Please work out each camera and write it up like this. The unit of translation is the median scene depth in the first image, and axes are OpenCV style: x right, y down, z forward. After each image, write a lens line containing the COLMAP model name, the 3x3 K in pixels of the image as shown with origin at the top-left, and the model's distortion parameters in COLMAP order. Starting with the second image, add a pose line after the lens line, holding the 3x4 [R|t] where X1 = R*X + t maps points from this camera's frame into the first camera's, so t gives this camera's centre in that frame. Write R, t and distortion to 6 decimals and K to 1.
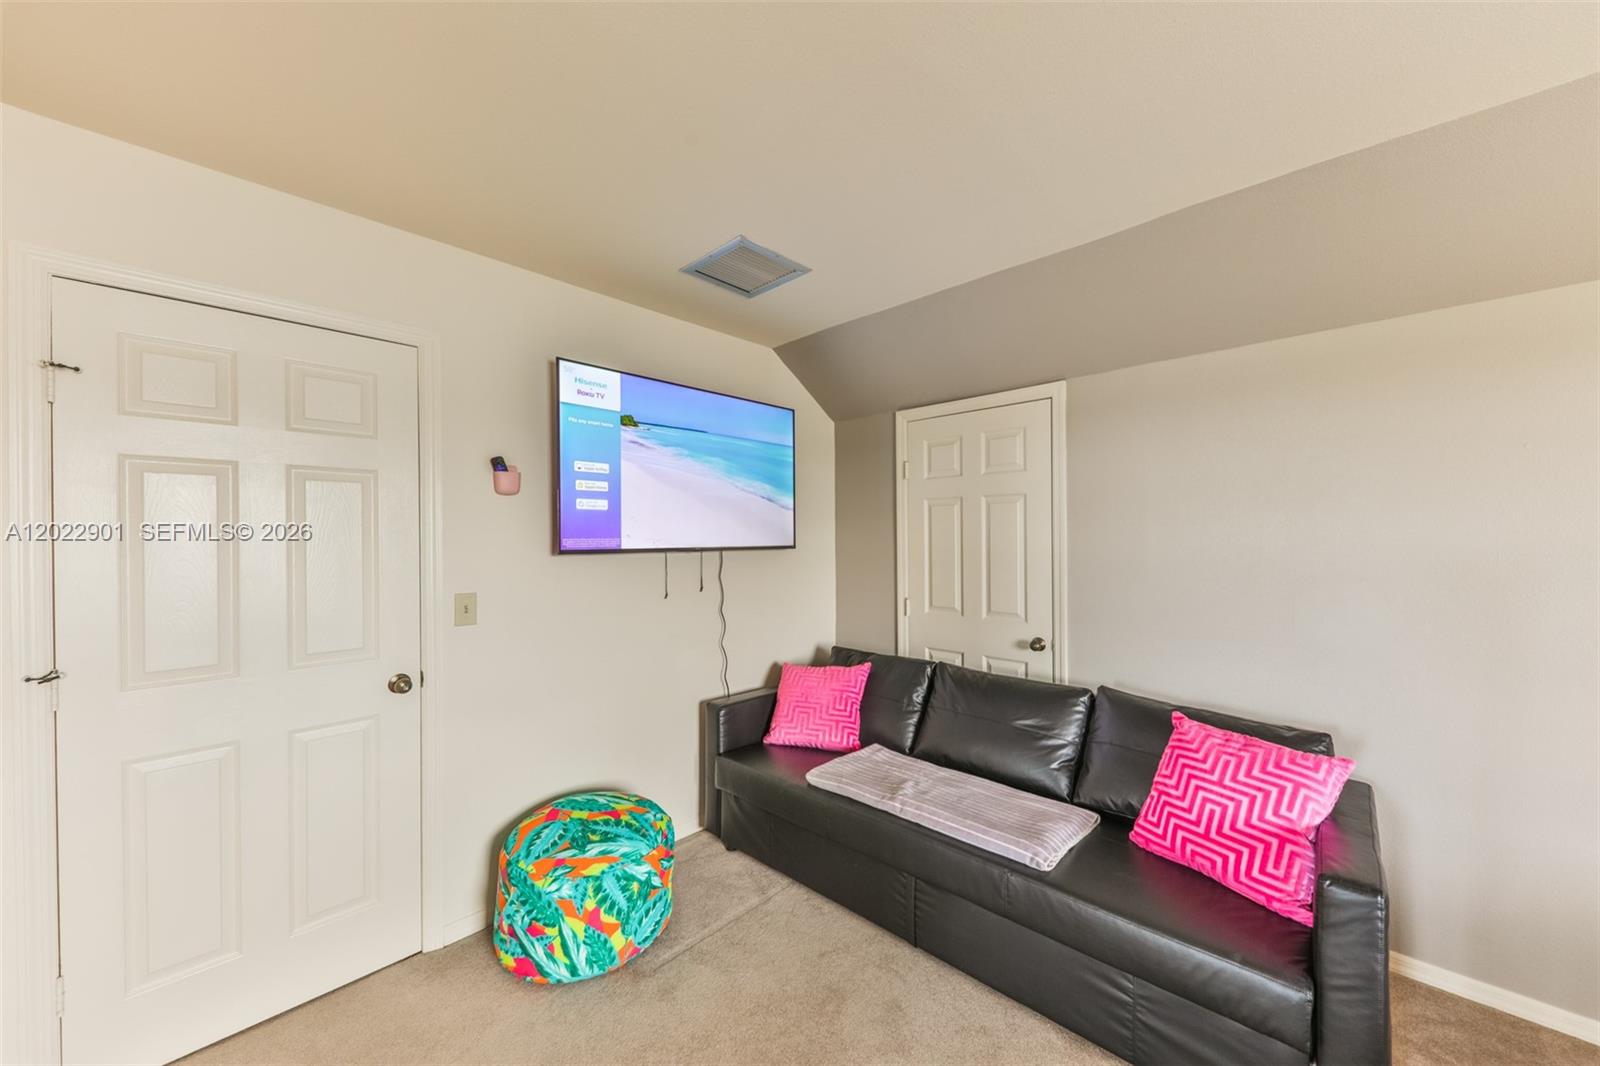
lens RADIAL K [[582.2, 0, 802.1], [0, 582.2, 526.0], [0, 0, 1]] dist [0.015663, -0.004915]
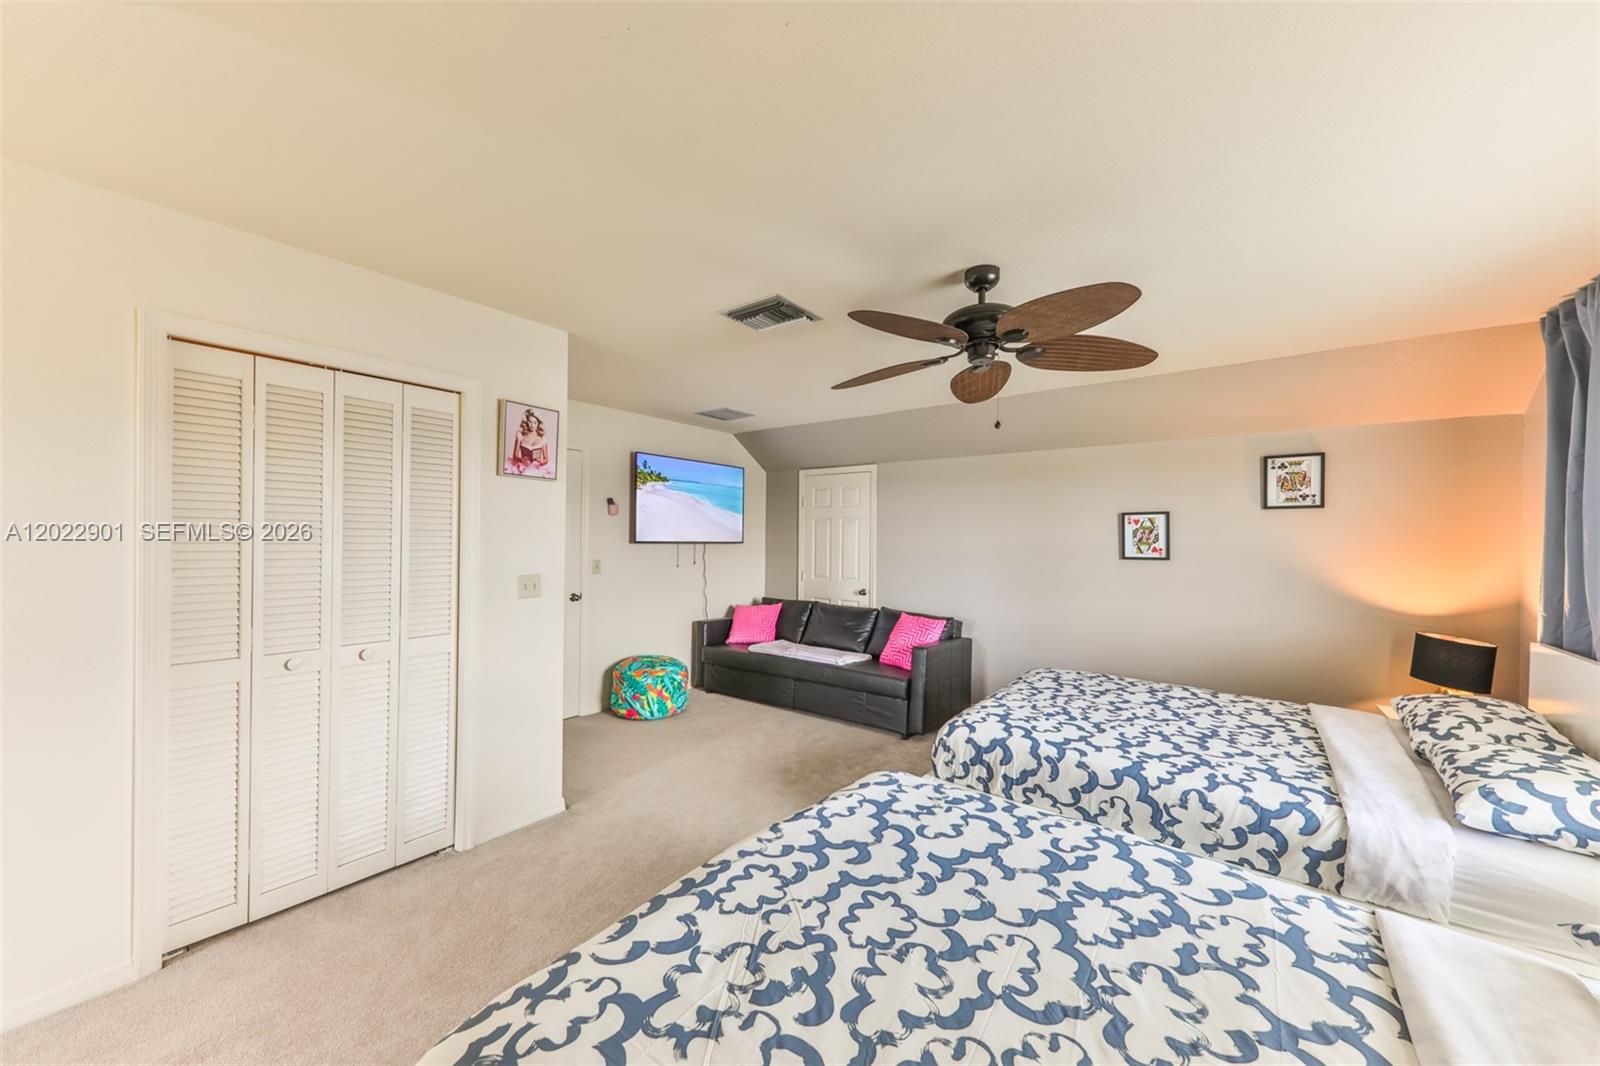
lens RADIAL K [[582.2, 0, 764.6], [0, 582.2, 533.2], [0, 0, 1]] dist [0.015663, -0.004915]
pose [[0.998855, 0.018732, 0.044028, -0.030383], [-0.019261, 0.999747, 0.011622, -0.018418], [-0.043799, -0.012457, 0.998963, -0.973525]]
